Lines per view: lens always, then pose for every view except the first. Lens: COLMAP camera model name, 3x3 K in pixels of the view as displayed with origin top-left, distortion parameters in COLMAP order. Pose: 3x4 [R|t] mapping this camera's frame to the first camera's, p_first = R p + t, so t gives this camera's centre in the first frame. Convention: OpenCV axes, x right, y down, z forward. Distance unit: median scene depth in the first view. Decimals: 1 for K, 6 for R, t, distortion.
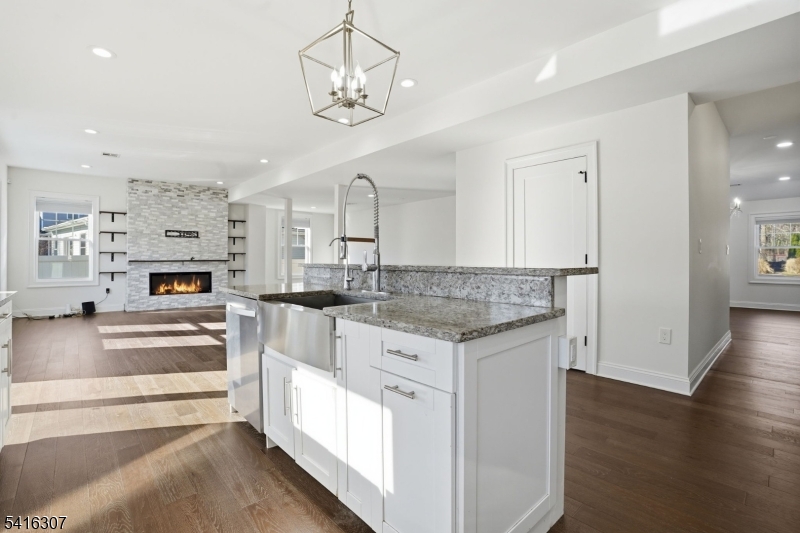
lens RADIAL K [[372.8, 0, 394.9], [0, 372.8, 260.8], [0, 0, 1]] dist [-0.044013, 0.000577]
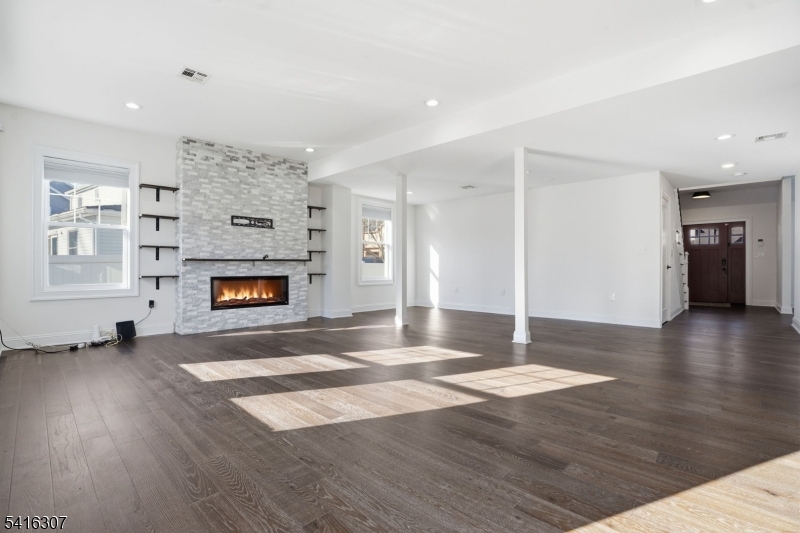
lens RADIAL K [[370.5, 0, 398.7], [0, 370.5, 270.6], [0, 0, 1]] dist [-0.058434, 0.000313]
pose [[0.996944, -0.001442, 0.078111, -0.361488], [0.000795, 0.999965, 0.008311, 0.014907], [-0.078120, -0.008224, 0.996910, 0.281032]]
